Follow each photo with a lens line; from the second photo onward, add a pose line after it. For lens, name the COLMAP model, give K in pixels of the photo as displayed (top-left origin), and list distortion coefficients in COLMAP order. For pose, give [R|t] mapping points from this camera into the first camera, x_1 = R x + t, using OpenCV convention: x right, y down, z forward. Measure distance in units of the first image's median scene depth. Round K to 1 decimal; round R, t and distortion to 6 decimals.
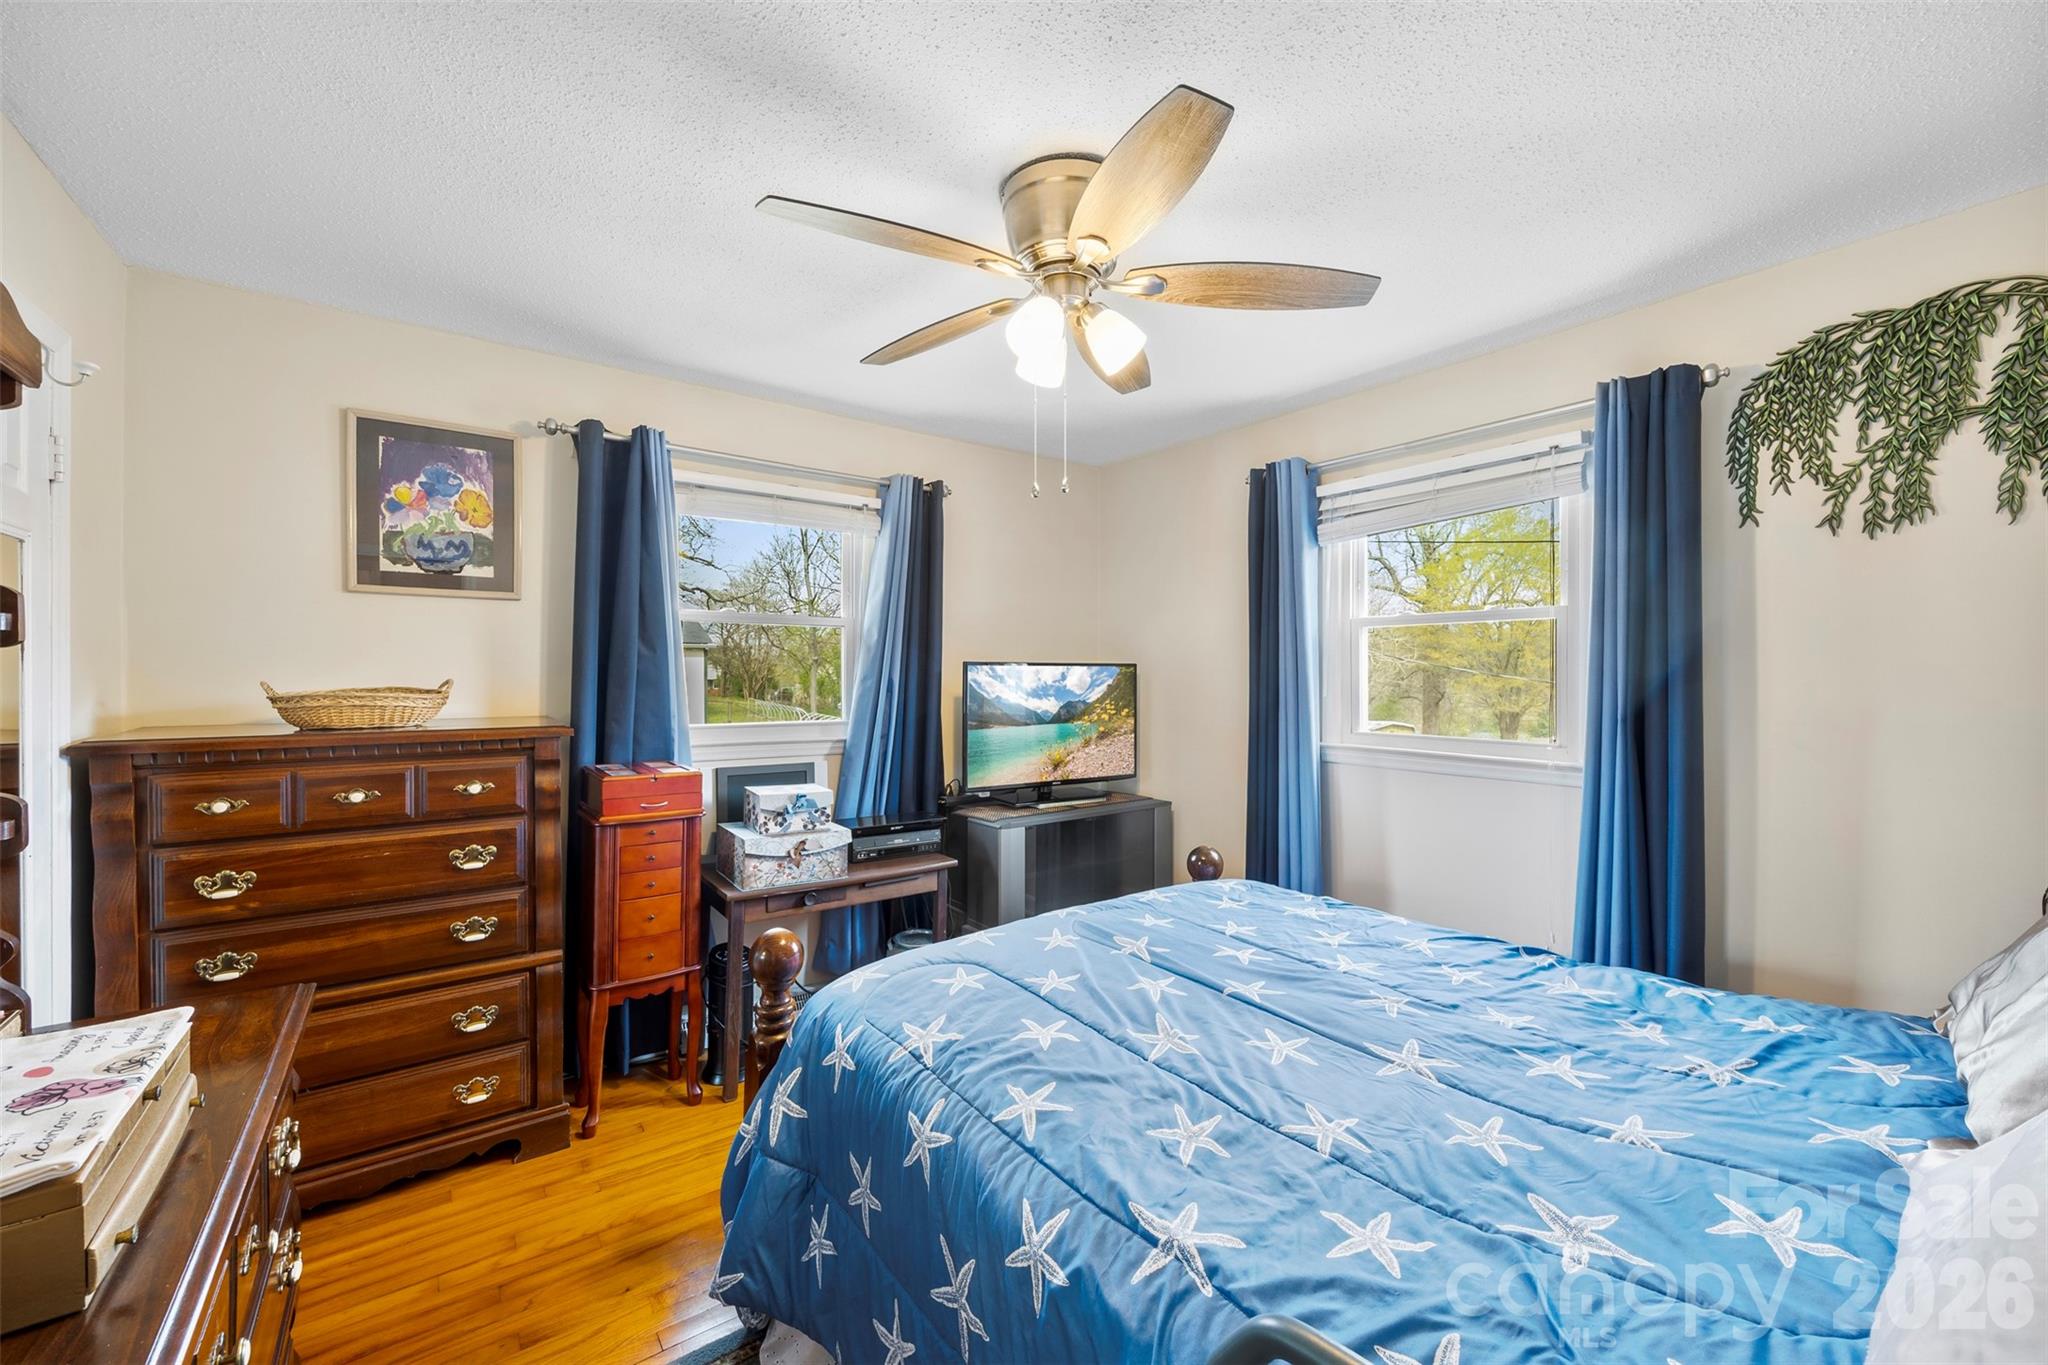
lens RADIAL K [[807.6, 0, 1014.1], [0, 807.6, 680.0], [0, 0, 1]] dist [-0.002418, -0.000154]
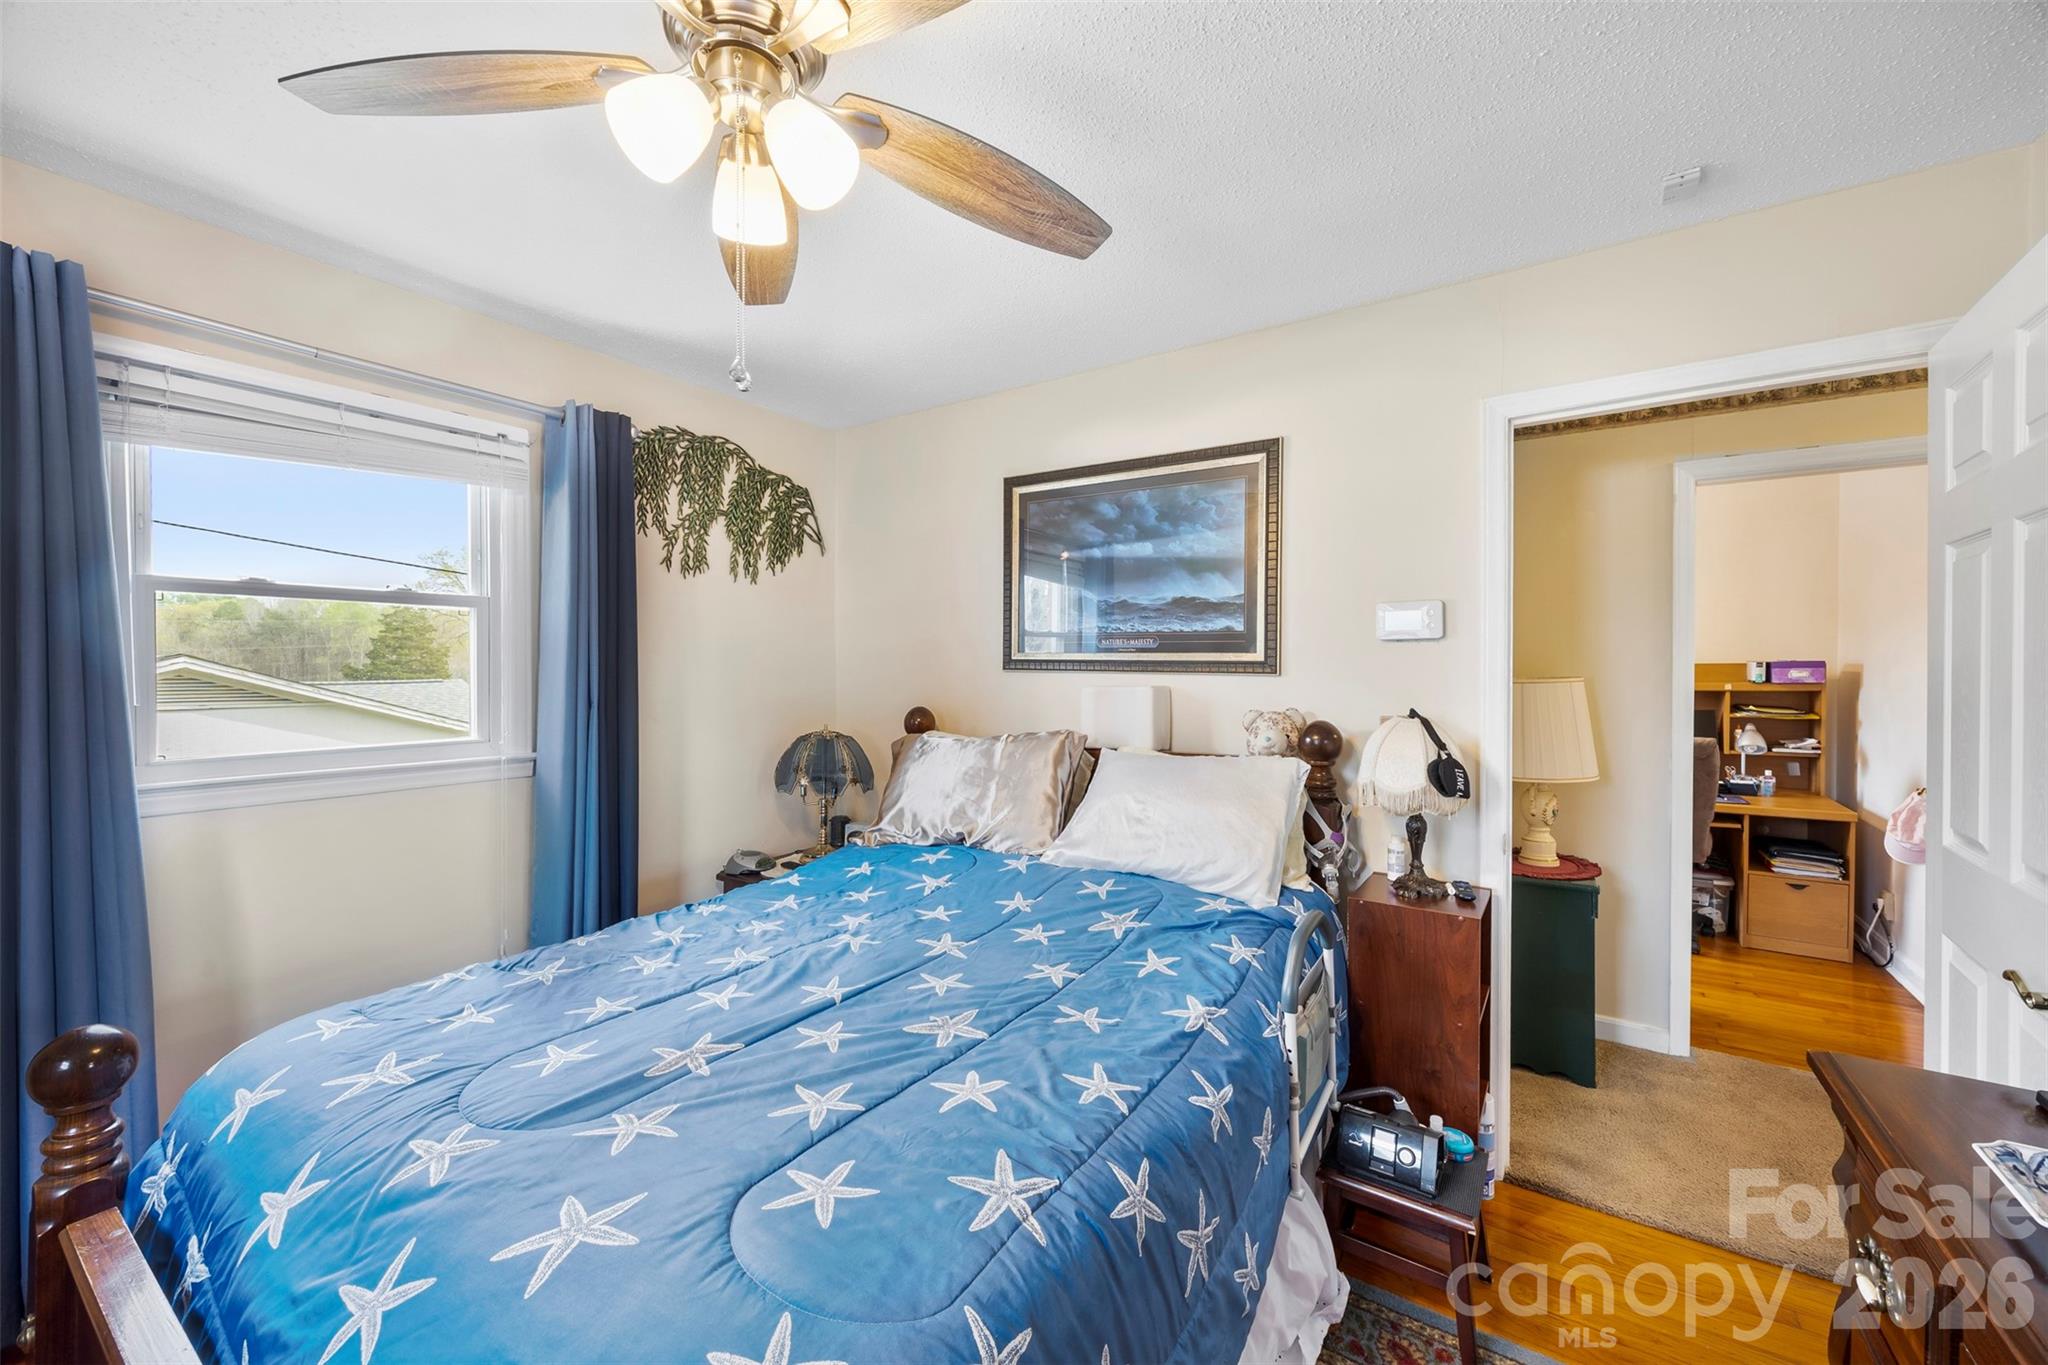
lens RADIAL K [[807.6, 0, 1009.3], [0, 807.6, 676.5], [0, 0, 1]] dist [-0.002418, -0.000154]
pose [[-0.350240, -0.014199, 0.936552, -0.632100], [0.006999, 0.999818, 0.017776, -0.011852], [-0.936634, 0.012780, -0.350077, 1.031265]]
